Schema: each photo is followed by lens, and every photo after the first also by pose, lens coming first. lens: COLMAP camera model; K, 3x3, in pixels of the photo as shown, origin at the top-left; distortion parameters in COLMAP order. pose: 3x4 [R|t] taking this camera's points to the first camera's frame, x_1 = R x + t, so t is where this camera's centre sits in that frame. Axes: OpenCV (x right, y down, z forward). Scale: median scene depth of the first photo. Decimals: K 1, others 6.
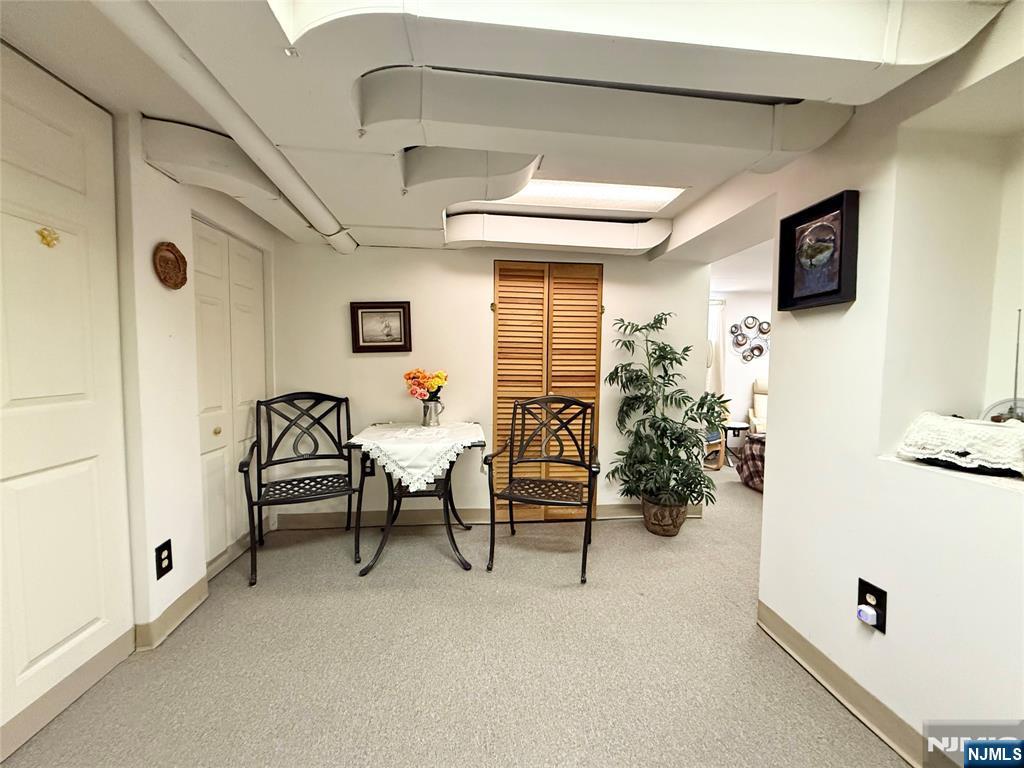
lens RADIAL K [[407.5, 0, 509.2], [0, 407.5, 384.1], [0, 0, 1]] dist [0.003982, 0.000074]
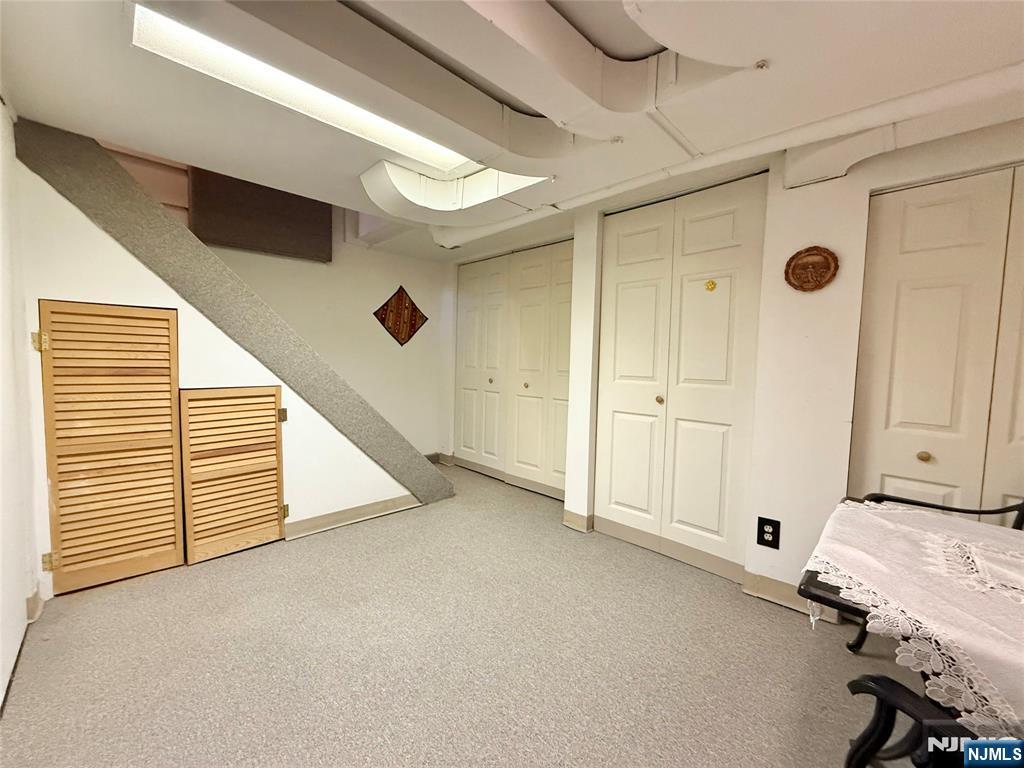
lens RADIAL K [[407.5, 0, 509.2], [0, 407.5, 384.1], [0, 0, 1]] dist [0.003982, 0.000074]
pose [[-0.772496, 0.018612, -0.634747, 0.433482], [-0.061145, 0.992746, 0.103523, -0.060230], [0.632069, 0.118782, -0.765754, 1.358522]]
